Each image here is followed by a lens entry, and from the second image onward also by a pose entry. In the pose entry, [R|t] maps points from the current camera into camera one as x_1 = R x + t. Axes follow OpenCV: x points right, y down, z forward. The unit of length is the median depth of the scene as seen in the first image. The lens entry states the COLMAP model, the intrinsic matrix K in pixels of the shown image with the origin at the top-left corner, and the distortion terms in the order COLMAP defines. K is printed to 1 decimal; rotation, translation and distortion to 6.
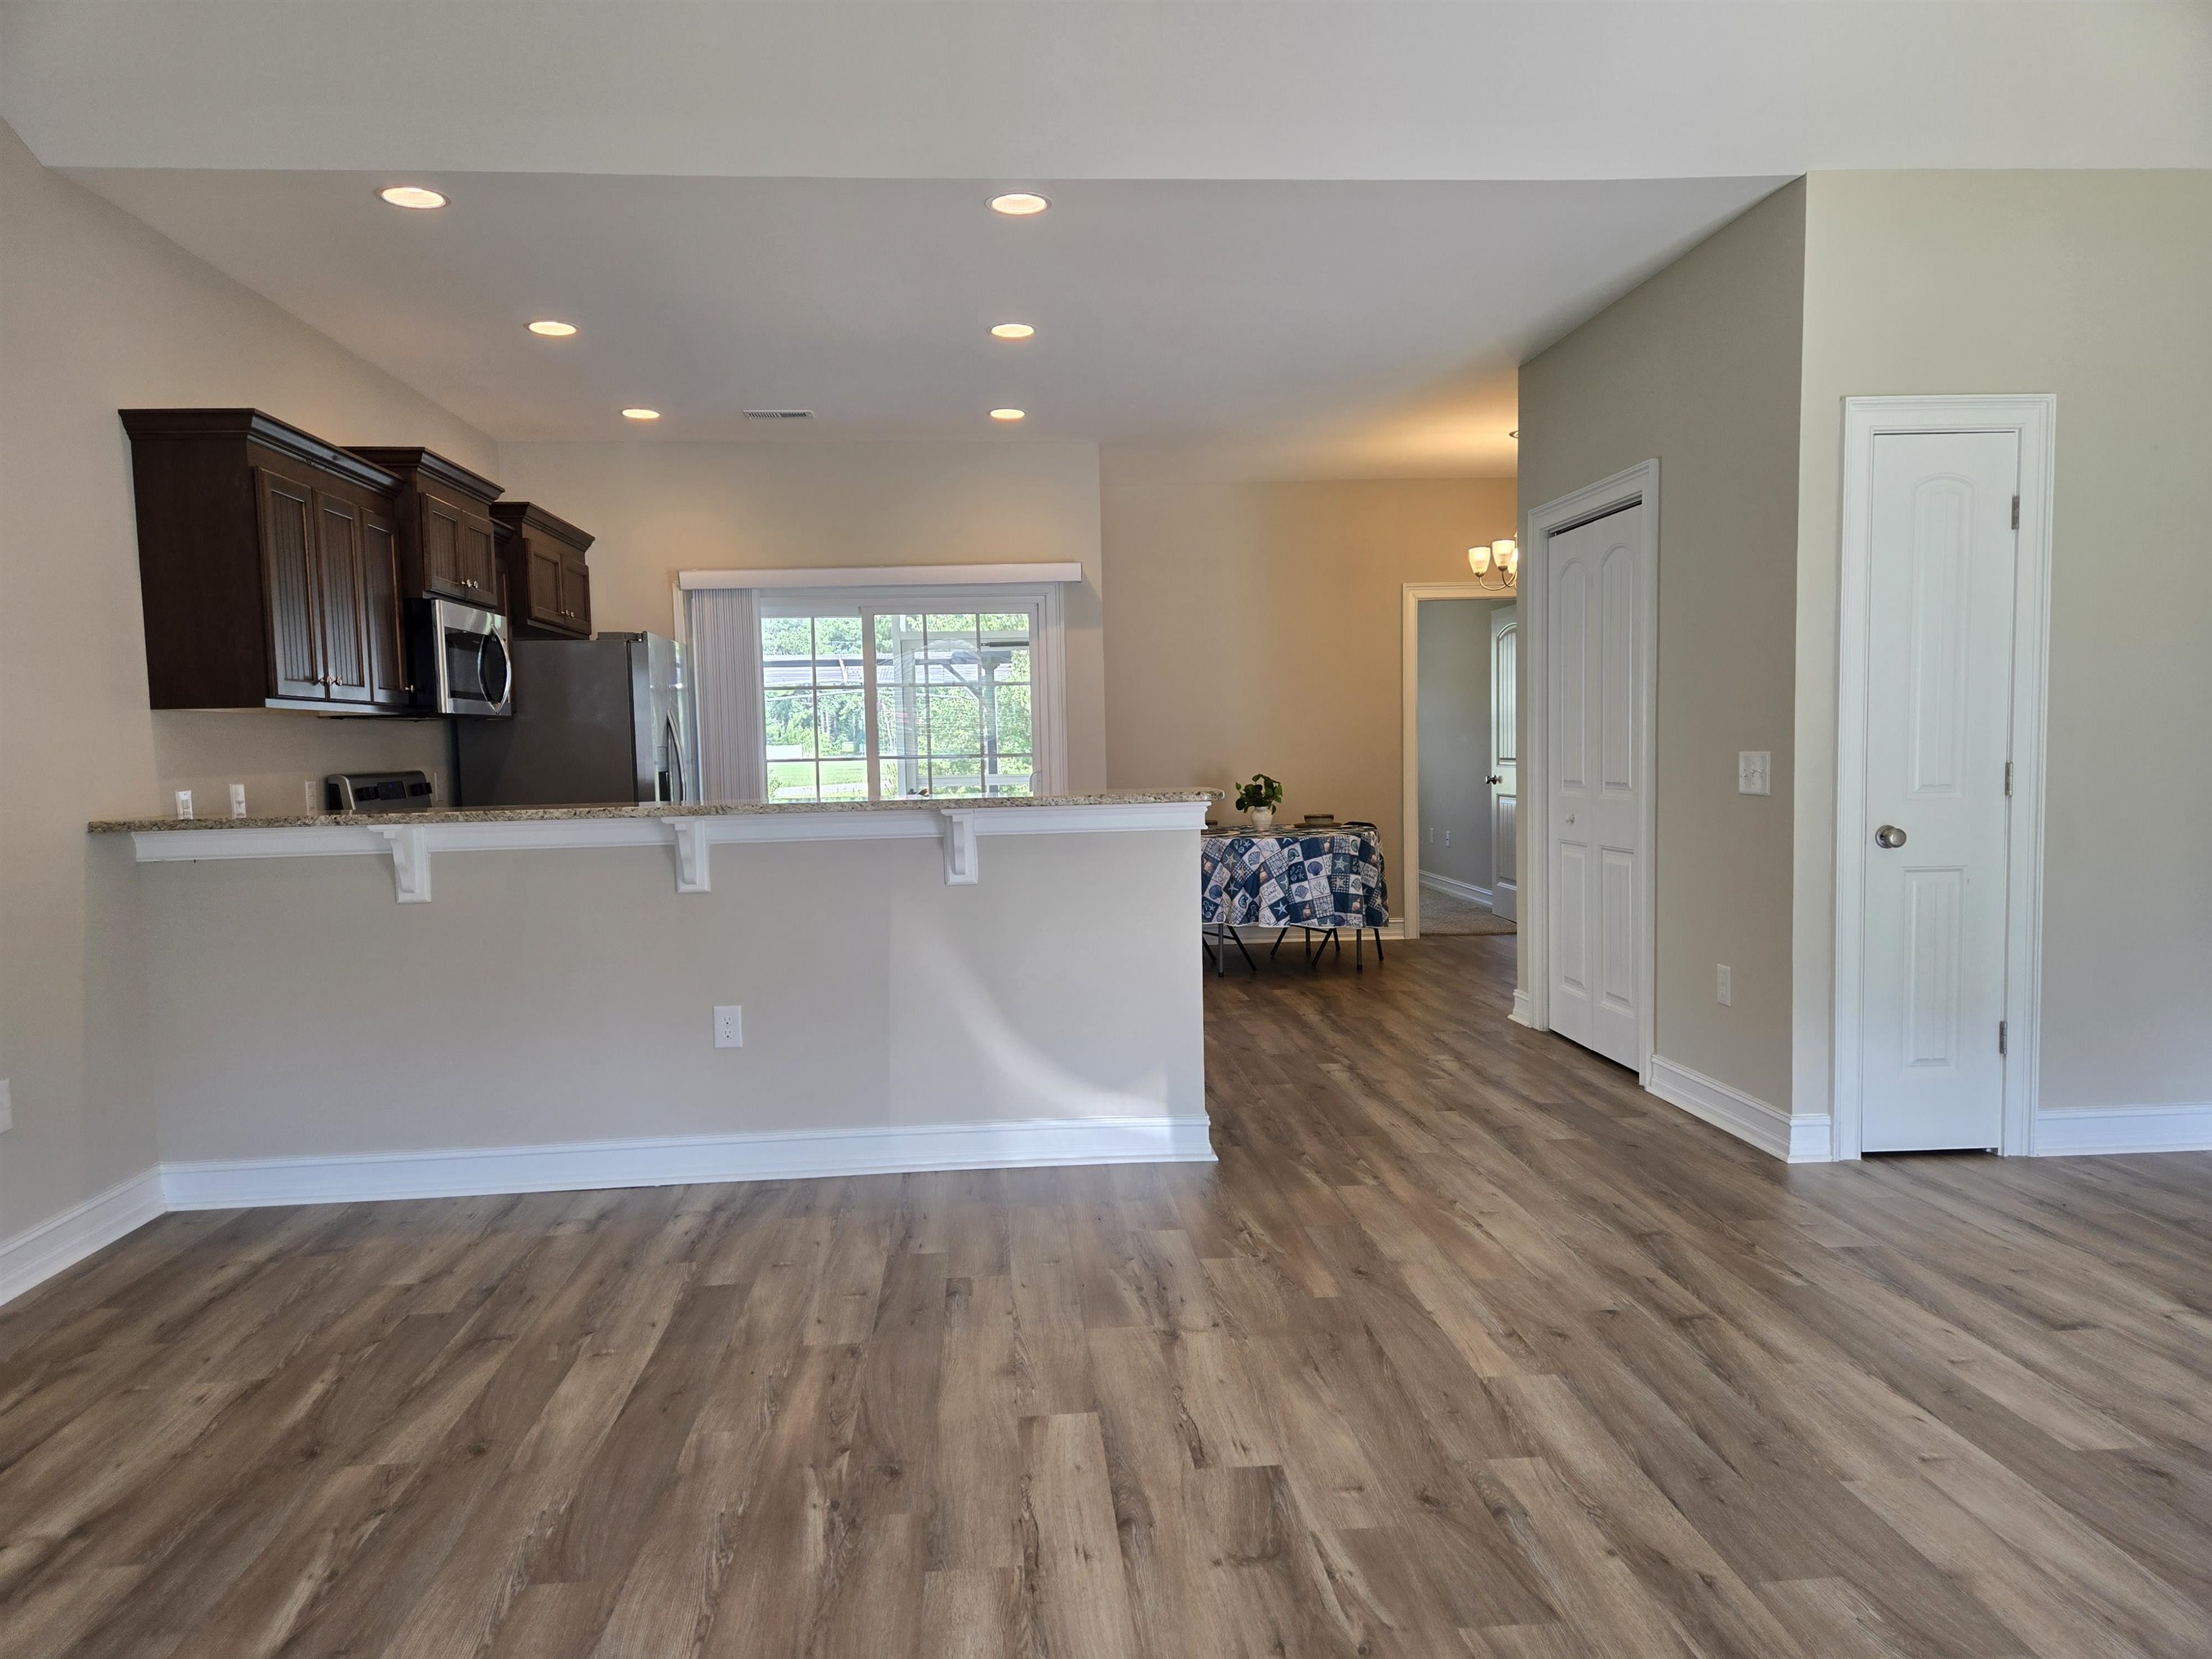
lens RADIAL K [[1478.0, 0, 1087.7], [0, 1478.0, 843.3], [0, 0, 1]] dist [0.080201, -0.066888]
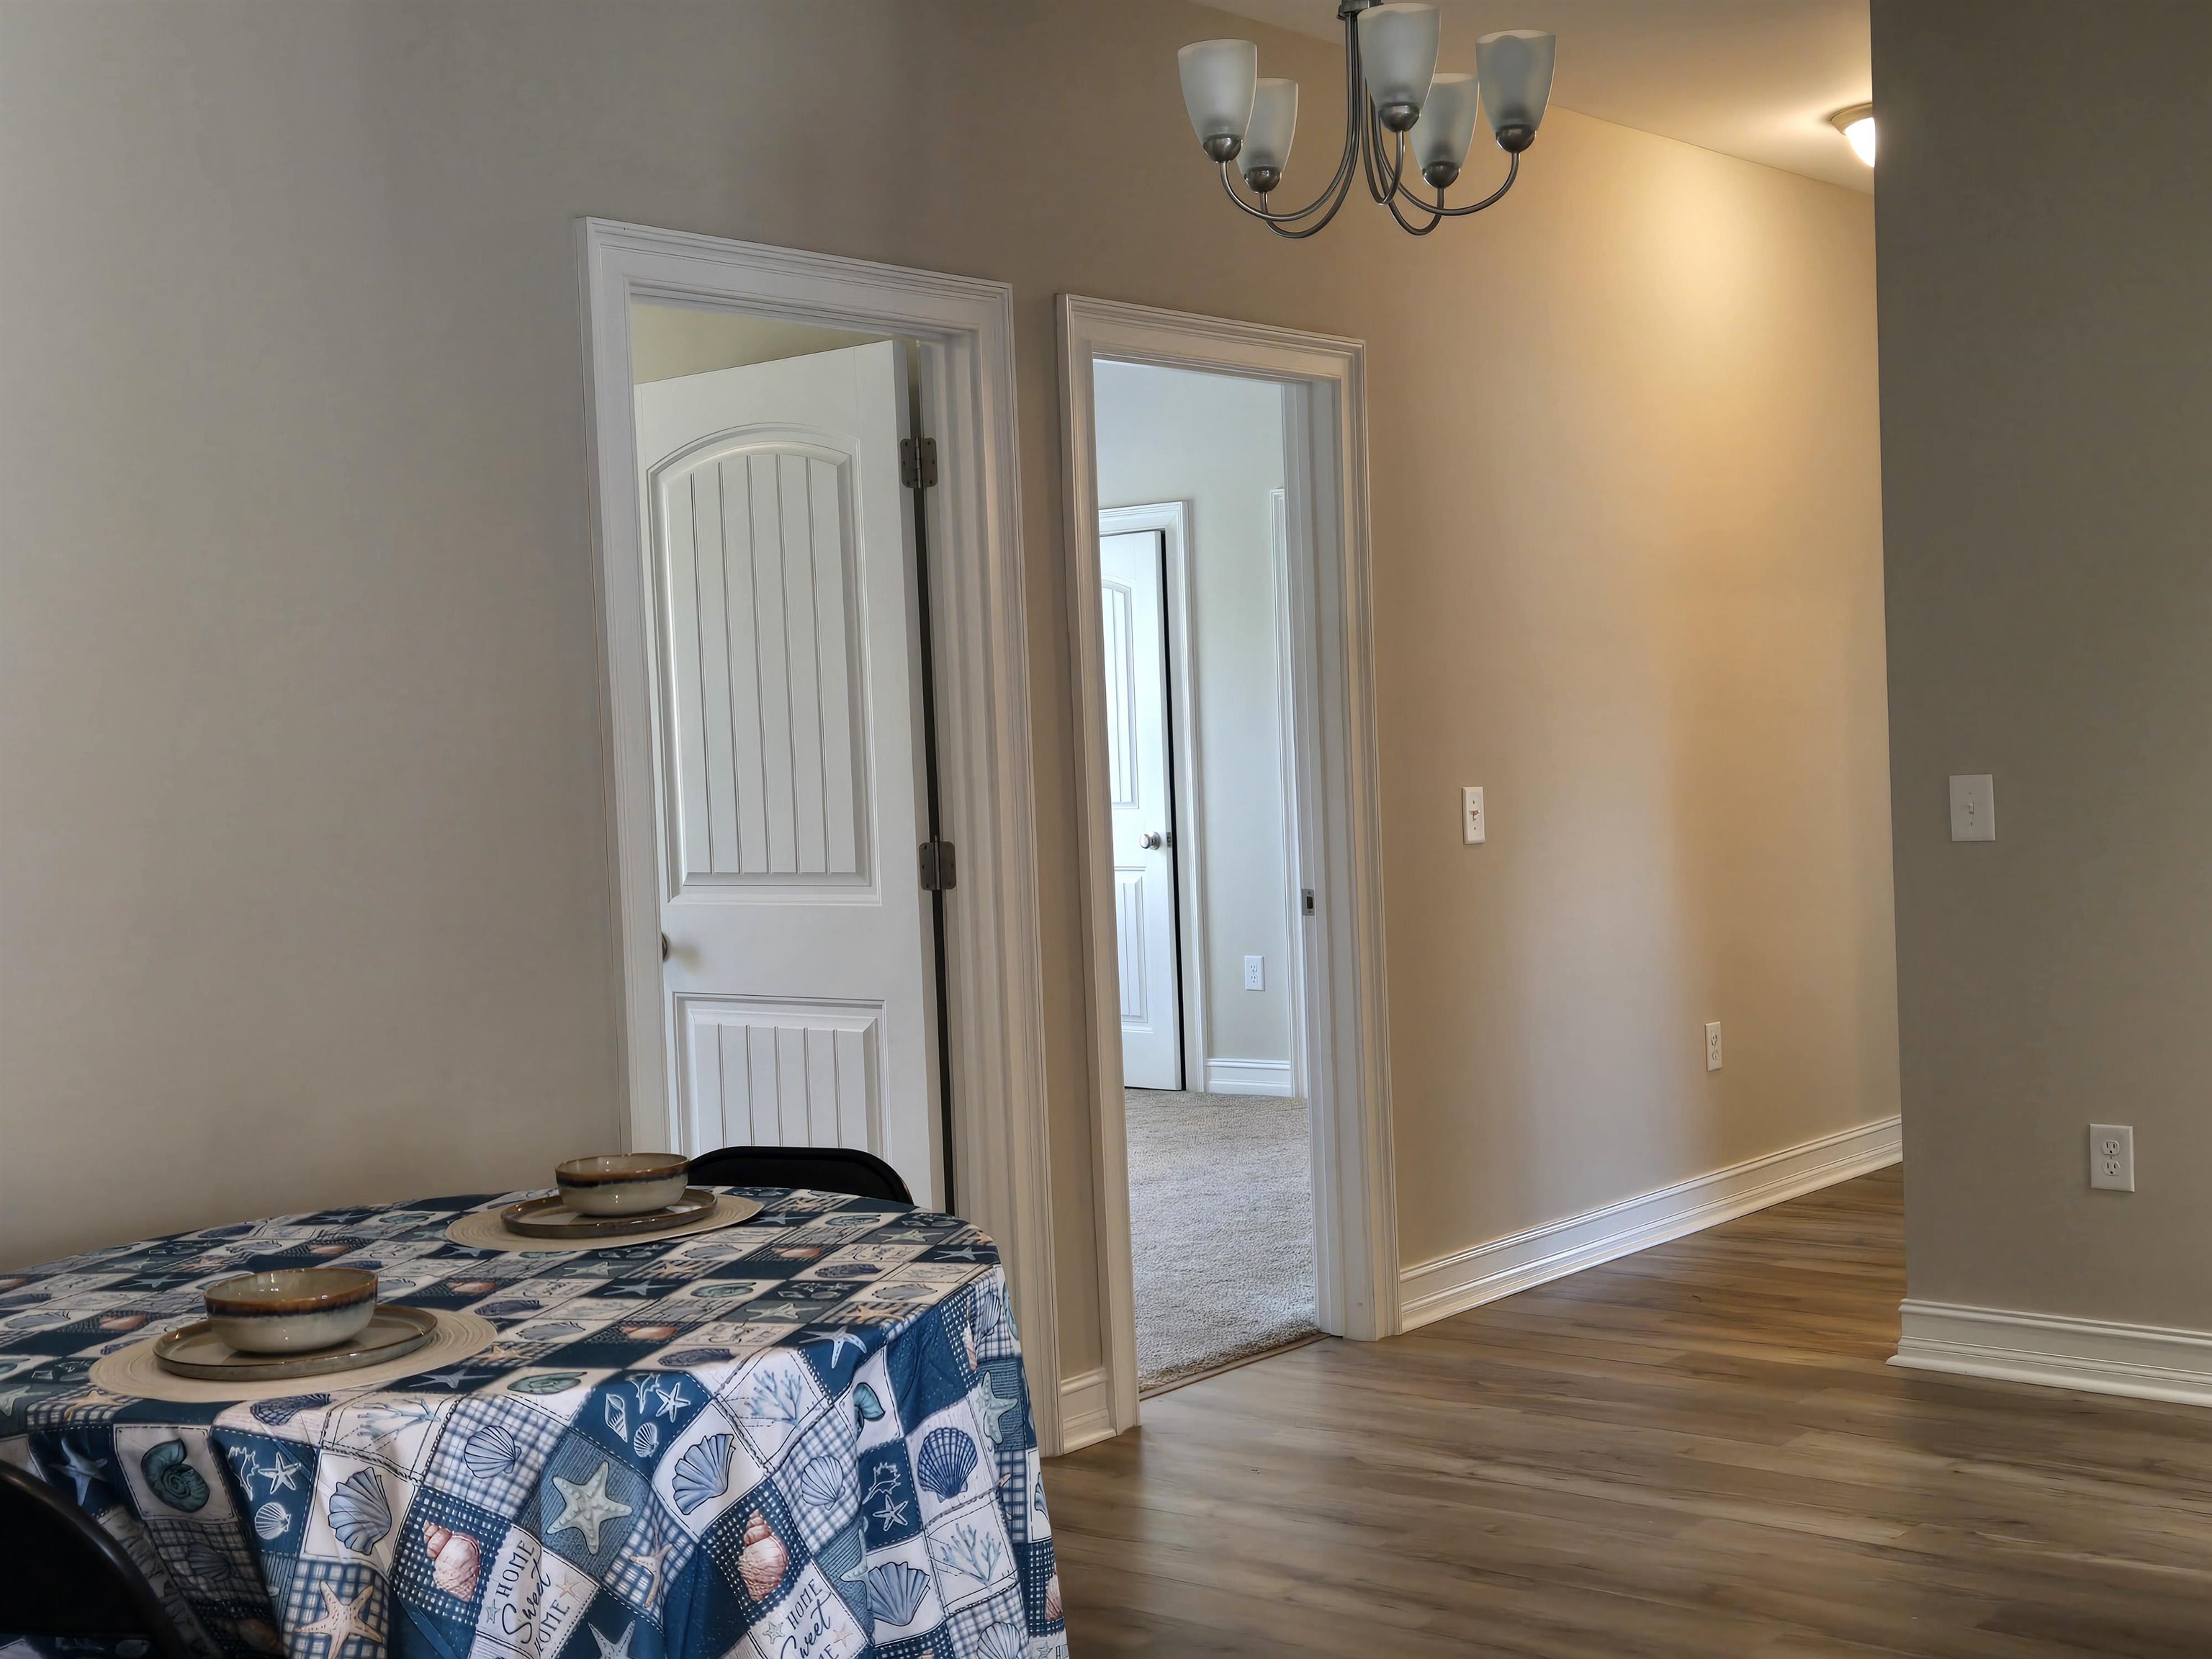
lens RADIAL K [[2849.7, 0, 1121.7], [0, 2849.7, 818.0], [0, 0, 1]] dist [0.130832, 0.000000]
pose [[0.677834, -0.026553, 0.734736, -0.205562], [0.073679, 0.996770, -0.031949, -0.100549], [-0.731514, 0.075791, 0.677601, 1.268683]]
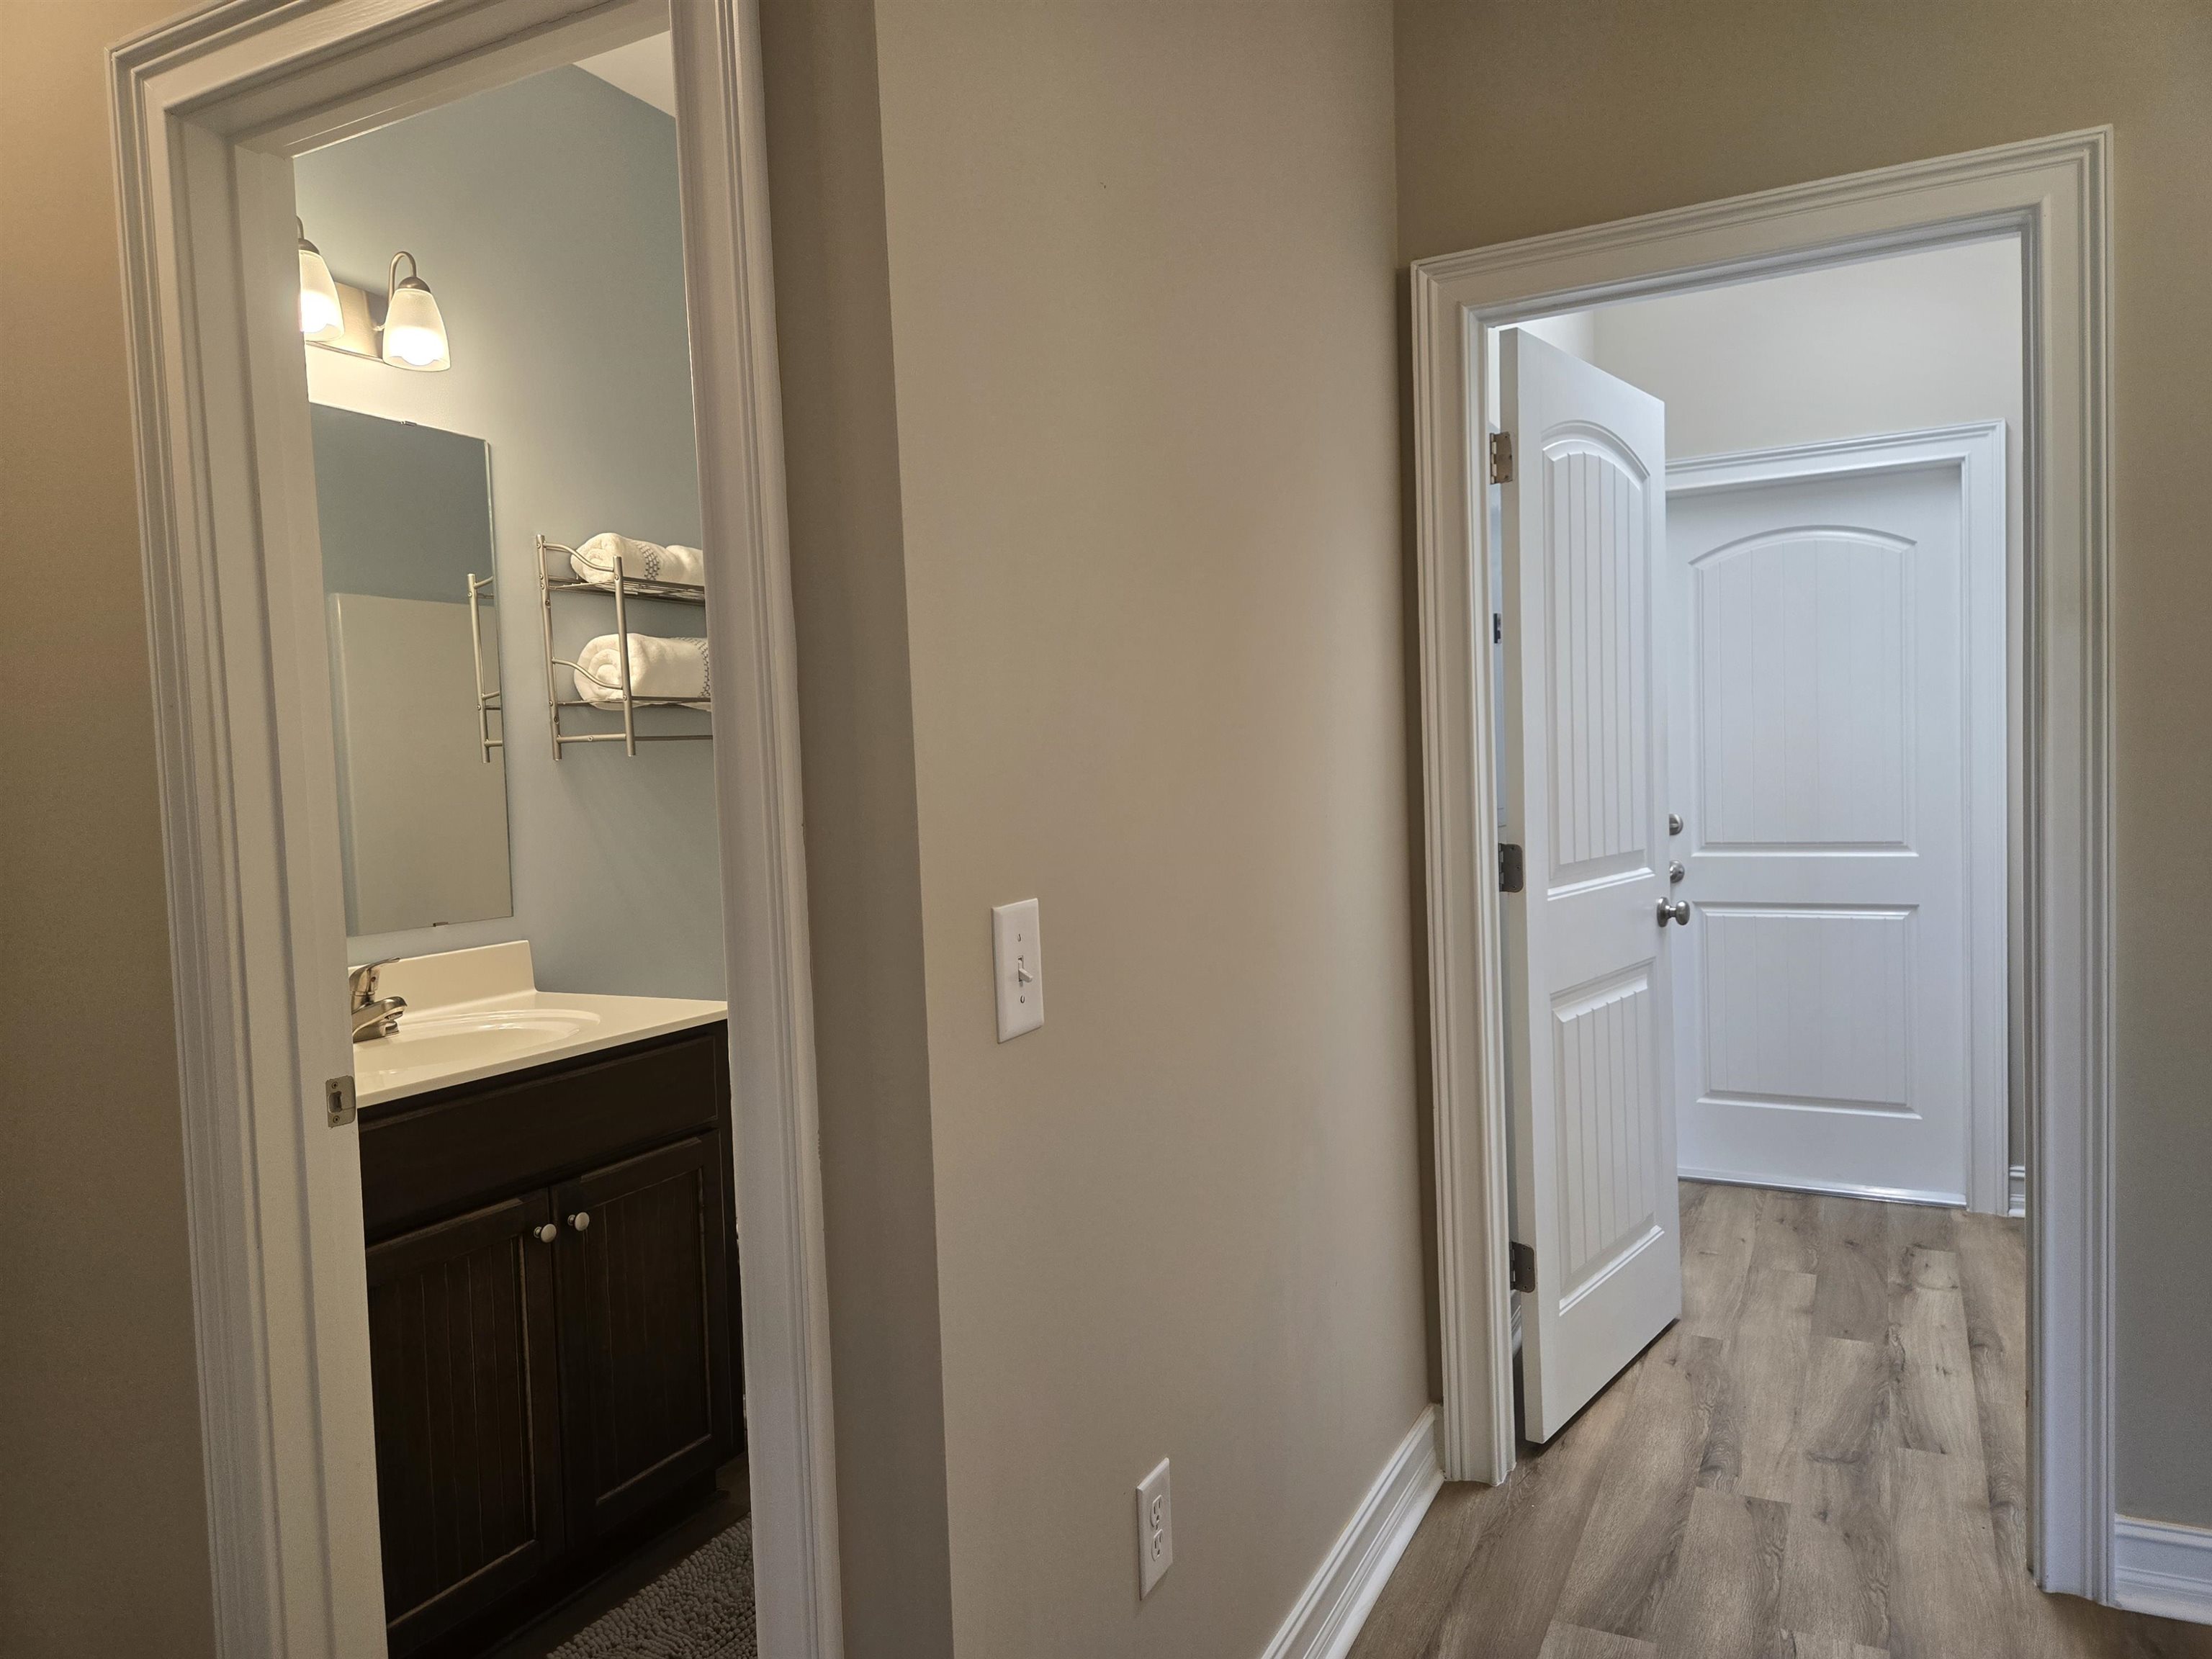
lens RADIAL K [[1478.0, 0, 1102.3], [0, 1478.0, 828.9], [0, 0, 1]] dist [0.080201, -0.066888]
pose [[-0.851012, 0.027441, 0.524429, 0.849497], [0.092507, 0.990851, 0.098269, -0.181996], [-0.516935, 0.132142, -0.845764, 2.160338]]
